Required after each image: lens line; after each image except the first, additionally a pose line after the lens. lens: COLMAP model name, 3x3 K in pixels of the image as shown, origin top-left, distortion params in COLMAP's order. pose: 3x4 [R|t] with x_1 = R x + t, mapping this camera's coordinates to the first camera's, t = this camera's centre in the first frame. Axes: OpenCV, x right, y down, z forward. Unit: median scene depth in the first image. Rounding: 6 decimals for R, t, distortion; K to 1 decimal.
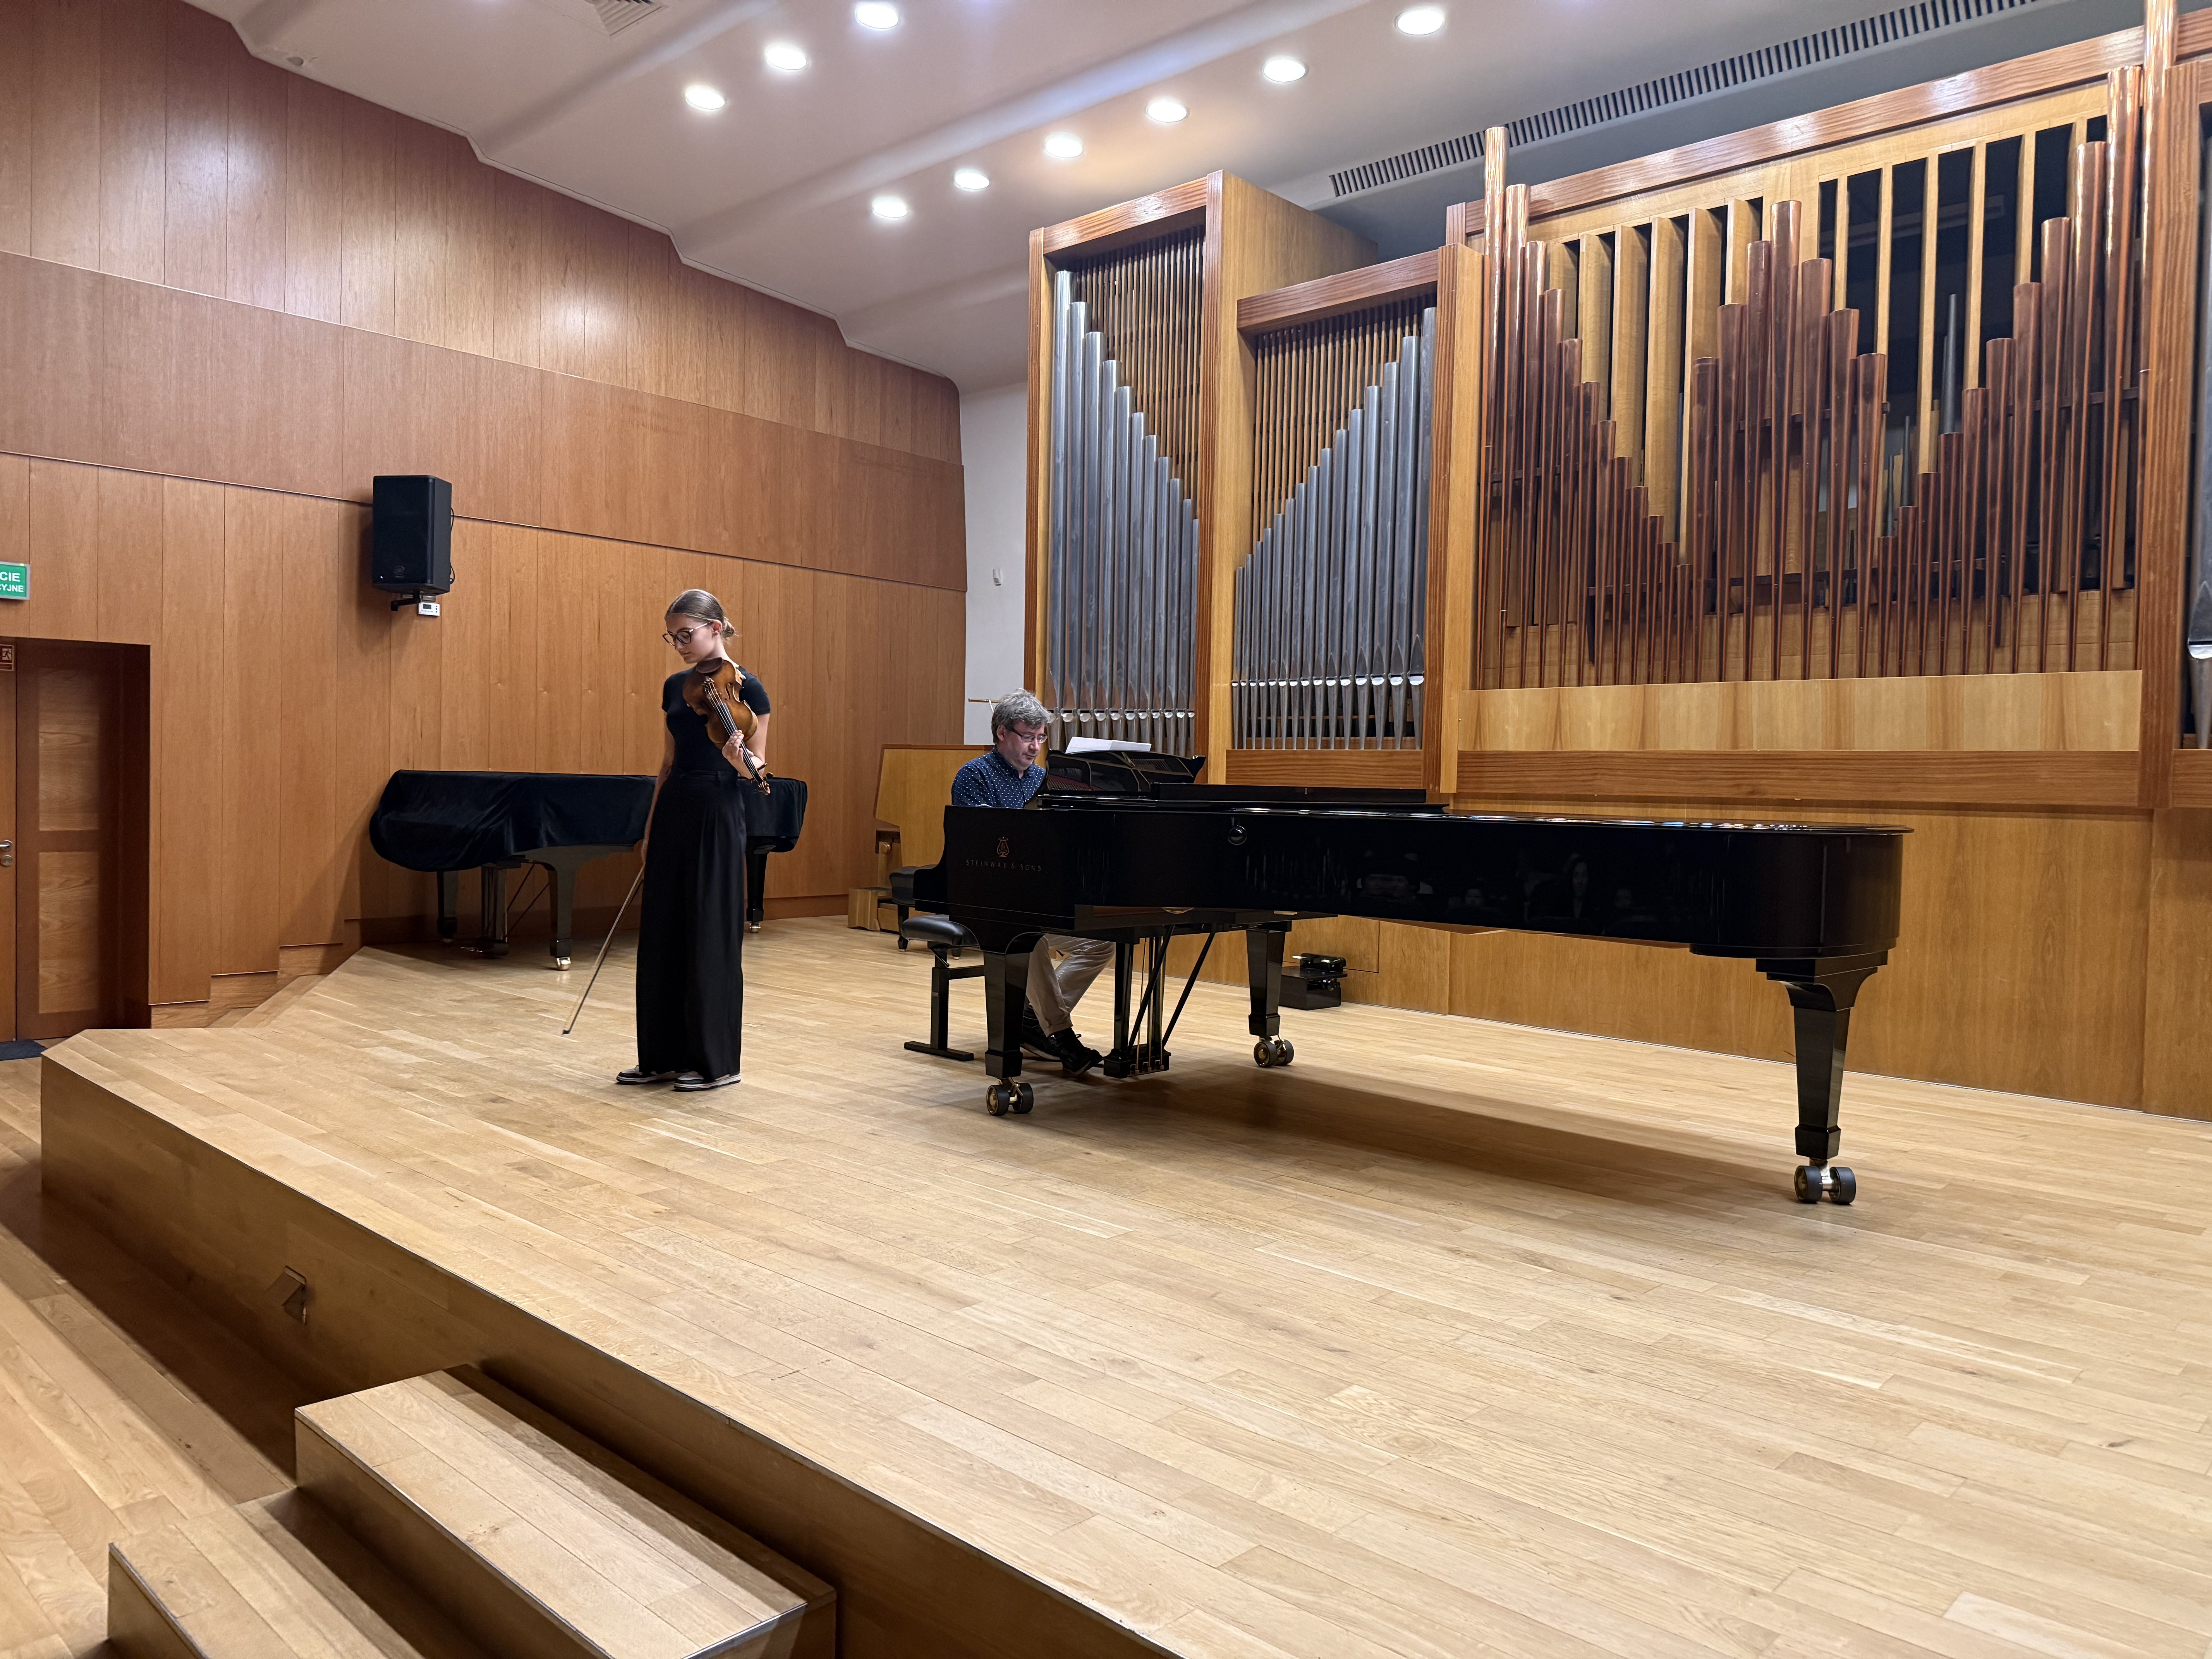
lens RADIAL K [[1554.4, 0, 1101.2], [0, 1554.4, 831.6], [0, 0, 1]] dist [0.064522, -0.092680]
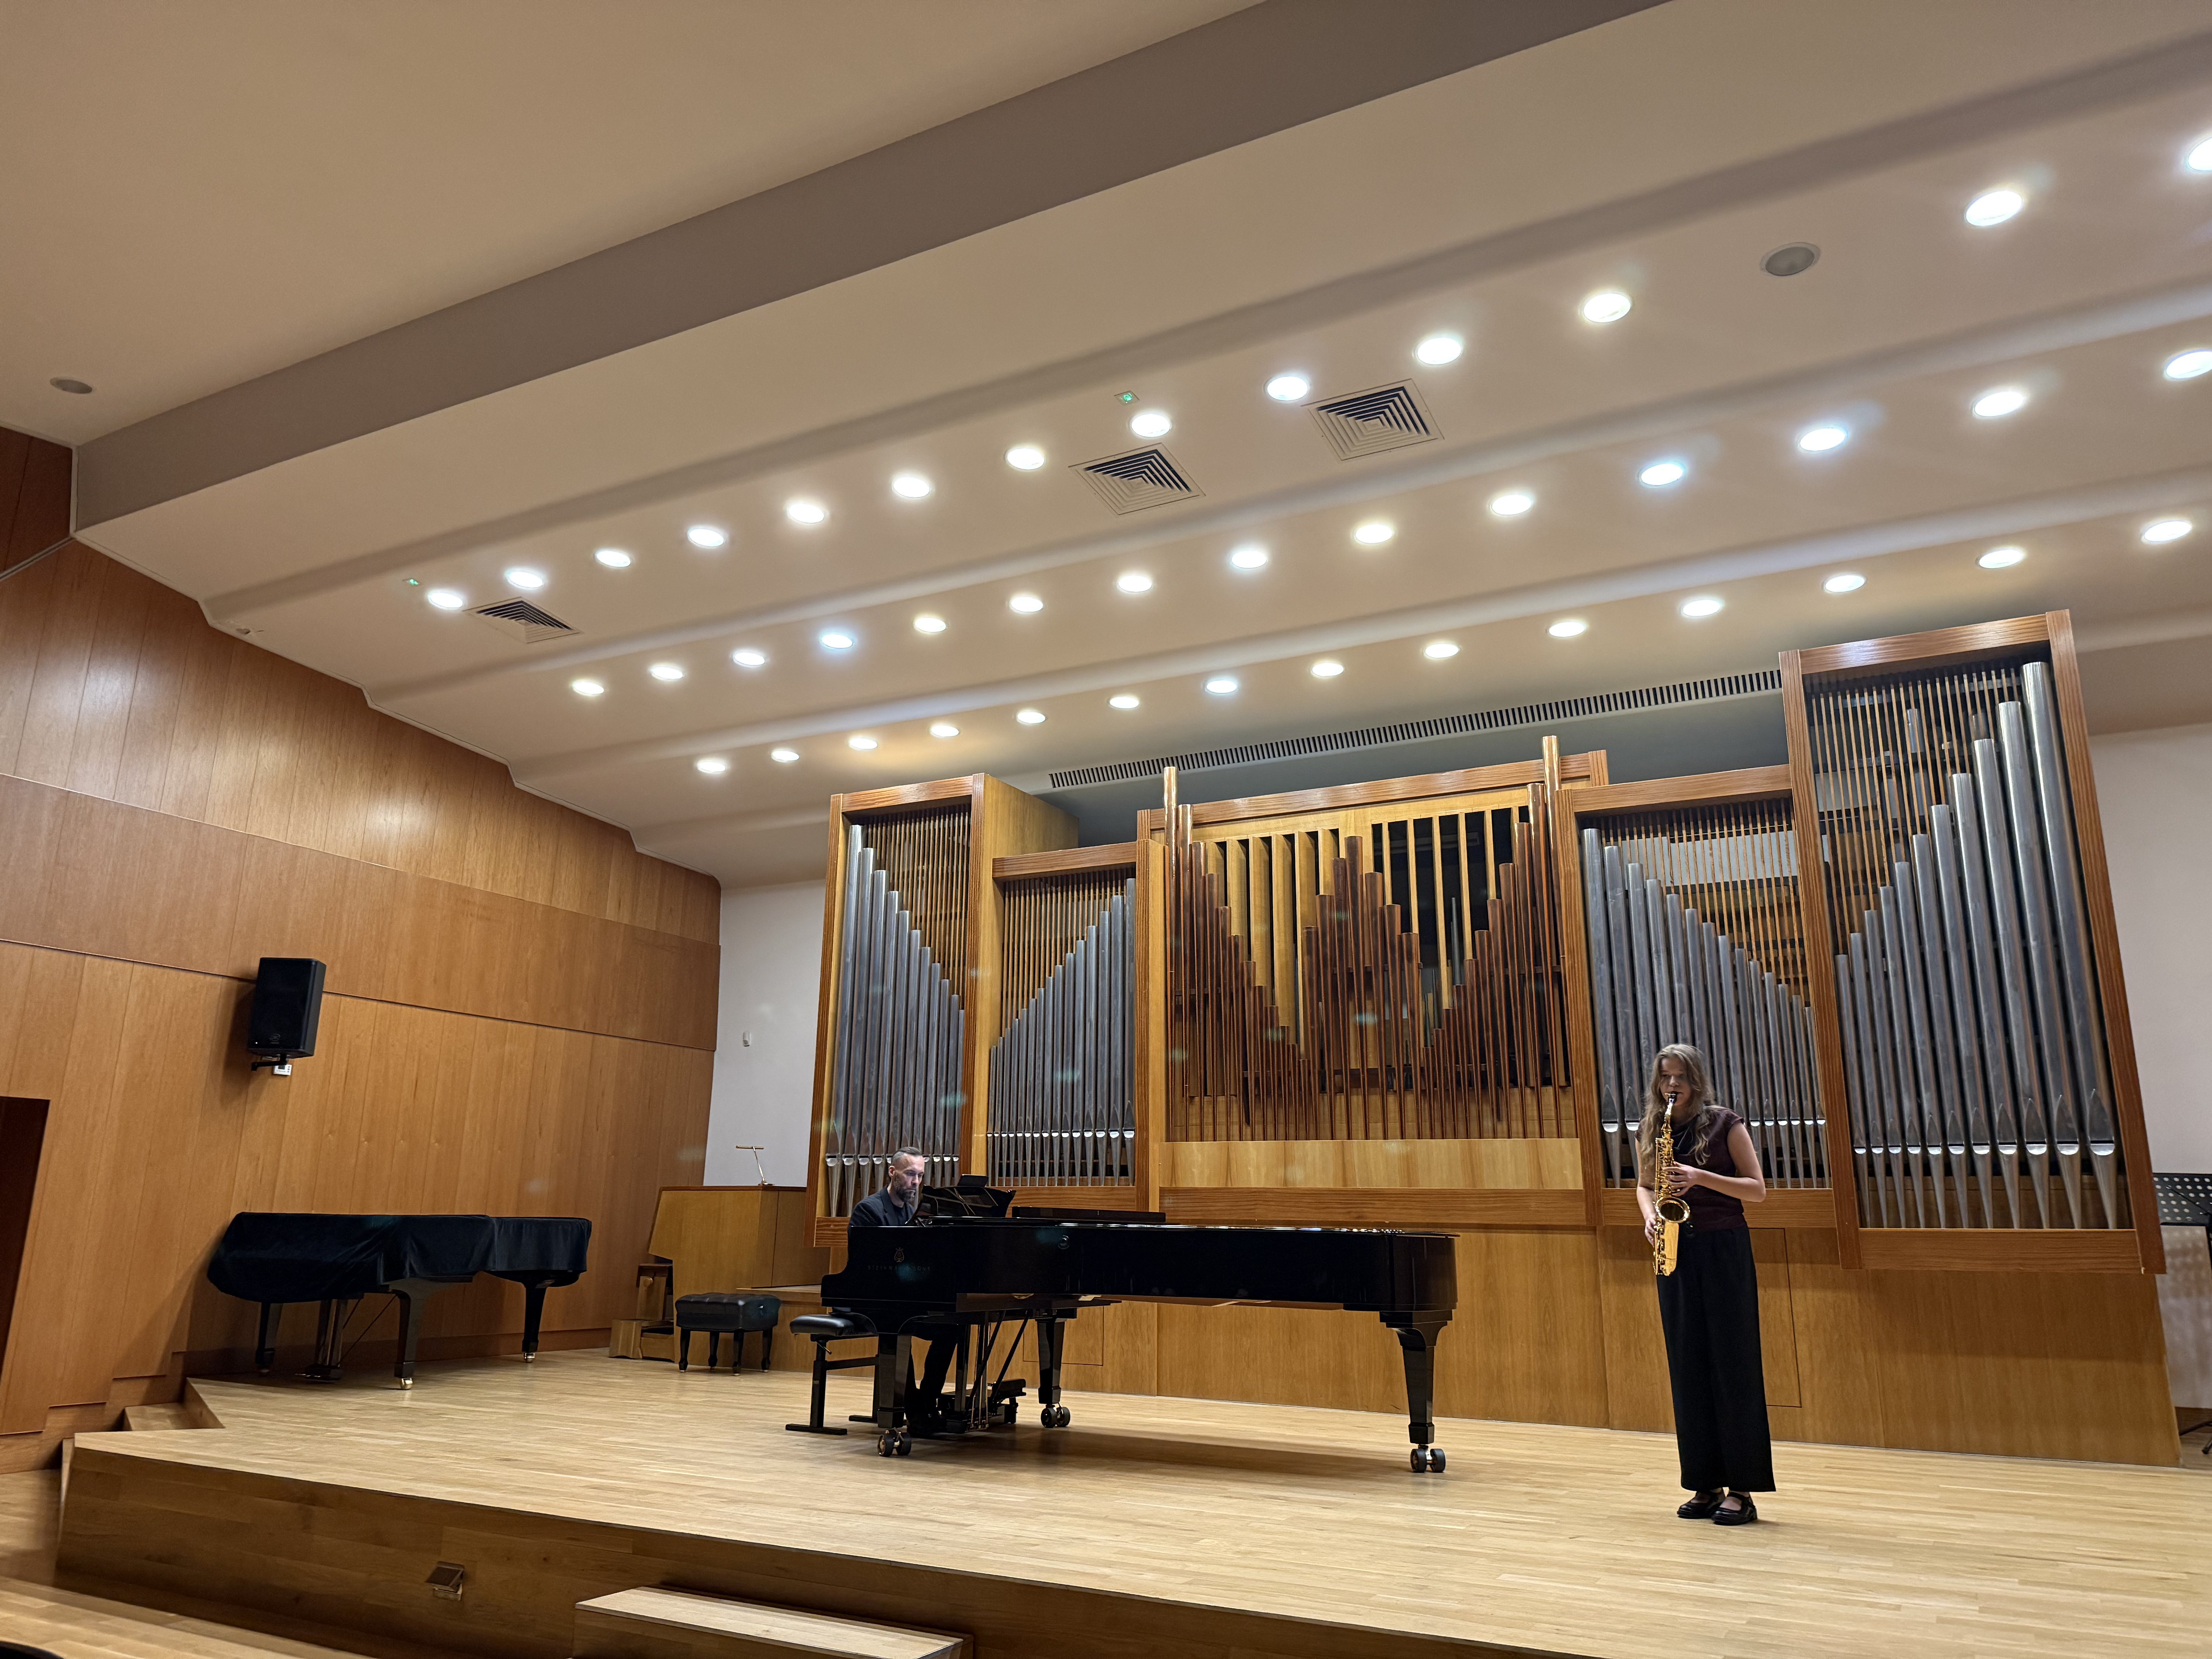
lens RADIAL K [[1554.4, 0, 1098.4], [0, 1554.4, 815.2], [0, 0, 1]] dist [0.064522, -0.092680]
pose [[0.967736, 0.056843, 0.245472, -0.183405], [0.015906, 0.958496, -0.284660, 0.023866], [-0.251465, 0.279380, 0.926667, -0.364228]]
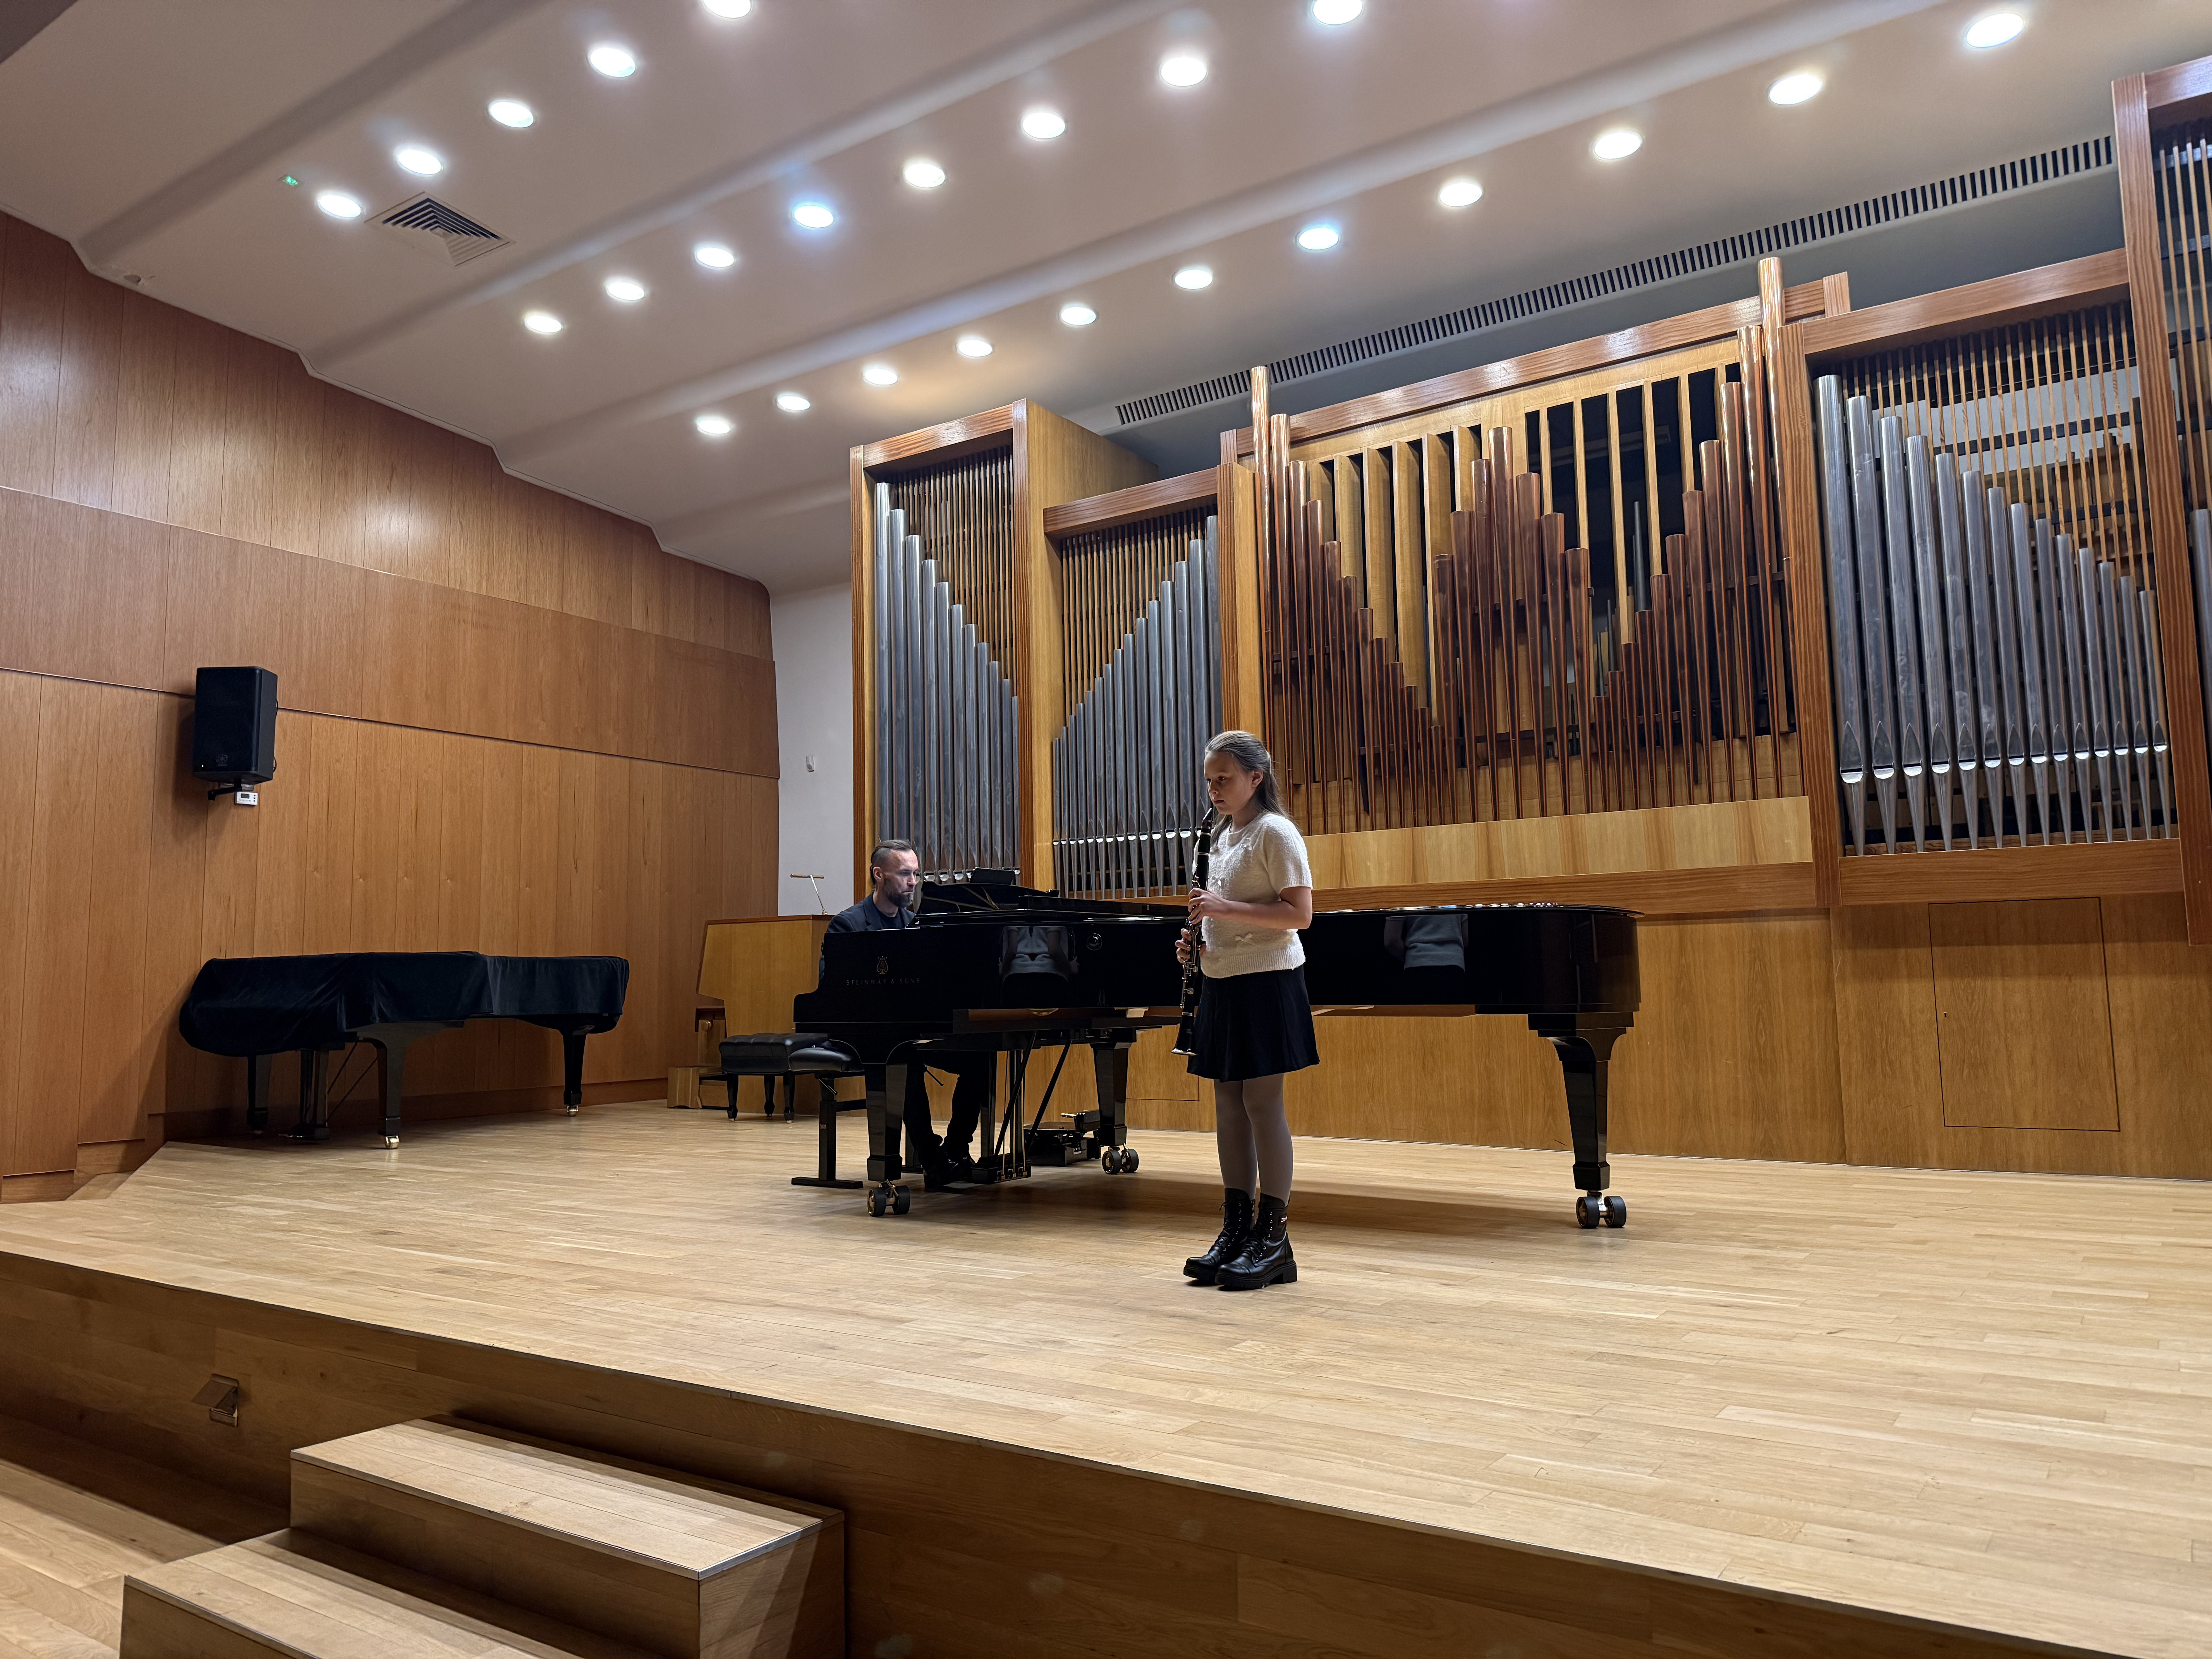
lens RADIAL K [[1554.4, 0, 1112.5], [0, 1554.4, 828.5], [0, 0, 1]] dist [0.064522, -0.092680]
pose [[0.987768, -0.022991, 0.154227, -0.046941], [0.043897, 0.990070, -0.133549, 0.047240], [-0.149626, 0.138686, 0.978968, -0.085405]]
